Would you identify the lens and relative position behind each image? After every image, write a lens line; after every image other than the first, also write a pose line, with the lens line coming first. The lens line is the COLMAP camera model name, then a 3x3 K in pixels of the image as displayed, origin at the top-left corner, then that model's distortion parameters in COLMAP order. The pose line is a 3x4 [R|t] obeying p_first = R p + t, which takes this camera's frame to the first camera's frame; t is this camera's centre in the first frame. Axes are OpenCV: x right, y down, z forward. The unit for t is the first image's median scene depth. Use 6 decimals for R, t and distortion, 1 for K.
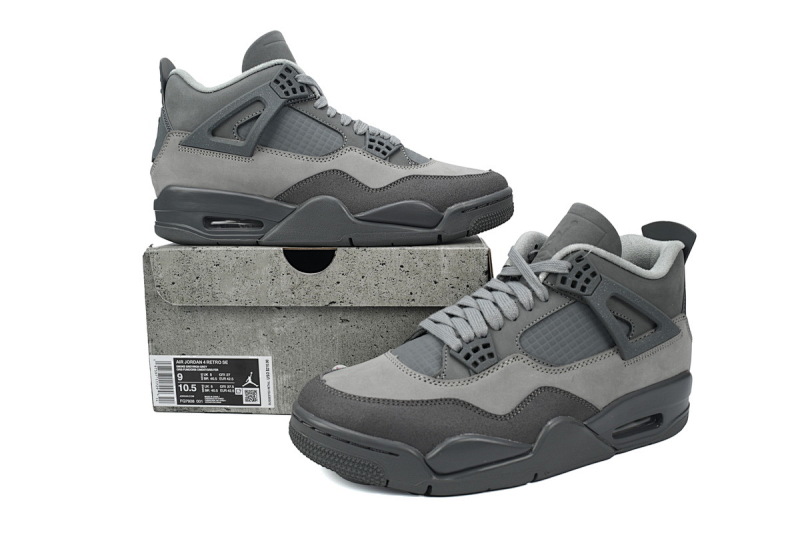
lens RADIAL K [[632.6, 0, 400.0], [0, 632.6, 266.5], [0, 0, 1]] dist [-0.001740, -0.000151]
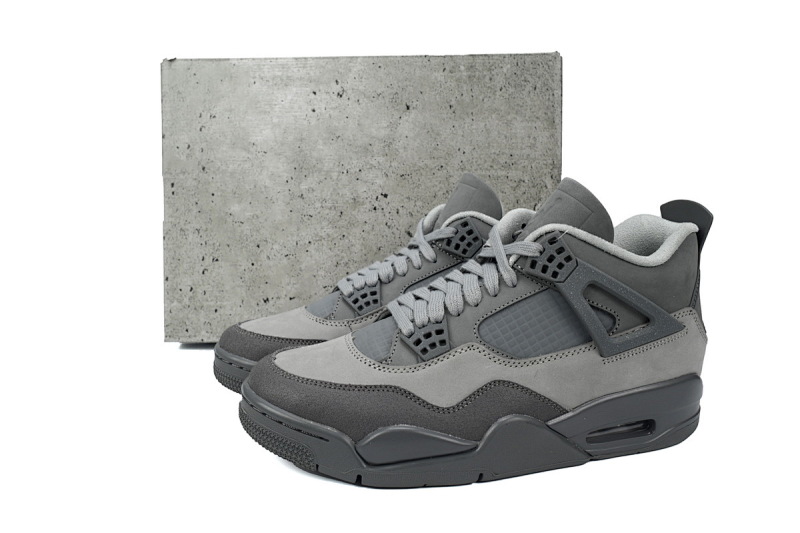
lens RADIAL K [[632.6, 0, 400.0], [0, 632.6, 266.5], [0, 0, 1]] dist [-0.001740, -0.000151]
pose [[0.978026, 0.036052, -0.205344, 0.260639], [-0.027533, 0.998644, 0.044193, -0.009621], [0.206659, -0.037568, 0.977692, 0.084018]]
